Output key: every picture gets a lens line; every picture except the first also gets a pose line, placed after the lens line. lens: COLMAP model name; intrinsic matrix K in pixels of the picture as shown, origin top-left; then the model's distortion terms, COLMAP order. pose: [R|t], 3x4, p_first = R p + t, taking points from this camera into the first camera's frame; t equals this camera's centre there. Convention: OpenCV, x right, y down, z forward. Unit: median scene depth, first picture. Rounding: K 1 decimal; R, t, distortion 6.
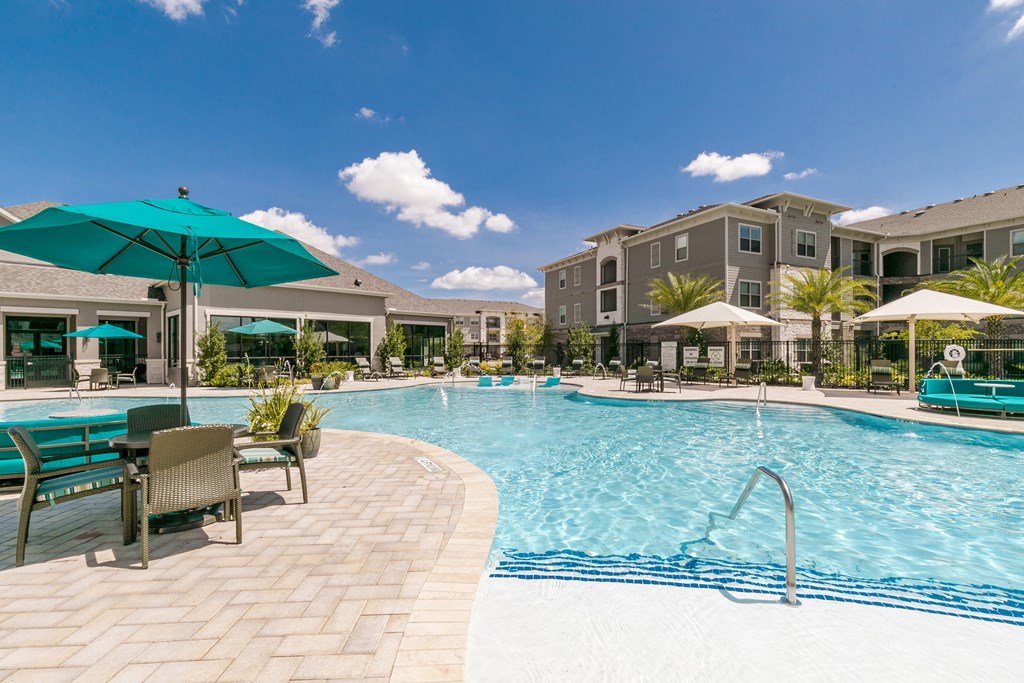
lens RADIAL K [[465.7, 0, 499.4], [0, 465.7, 345.0], [0, 0, 1]] dist [0.014504, -0.001683]
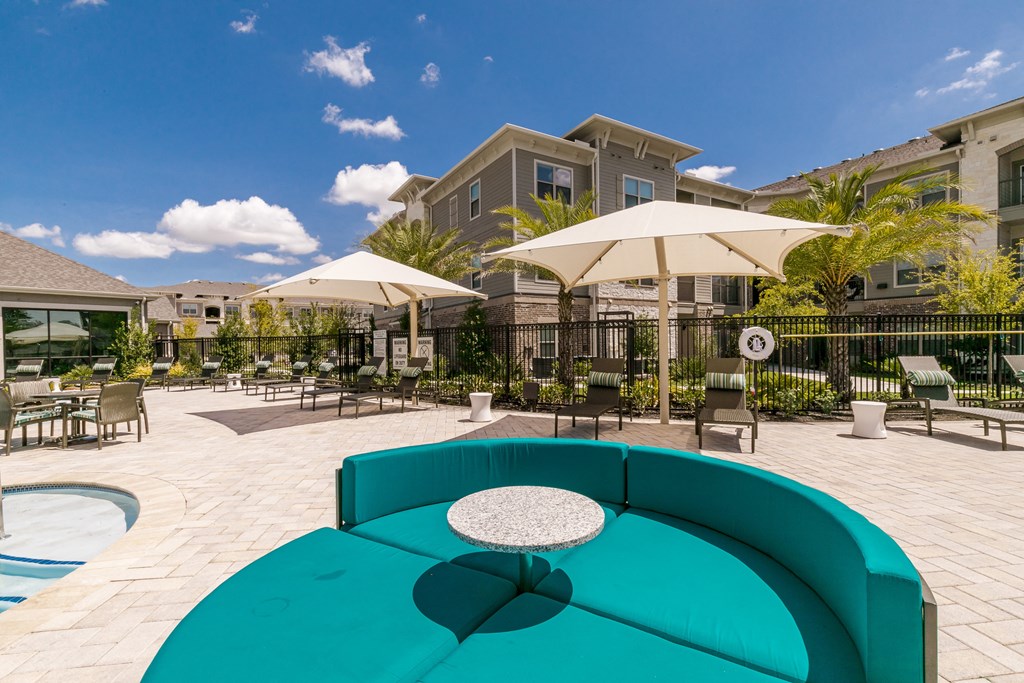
lens RADIAL K [[443.9, 0, 507.4], [0, 443.9, 347.7], [0, 0, 1]] dist [-0.002735, 0.000474]
pose [[0.997183, -0.010978, 0.074195, 0.407282], [0.009851, 0.999831, 0.015549, 0.007774], [-0.074354, -0.014774, 0.997122, 0.332958]]
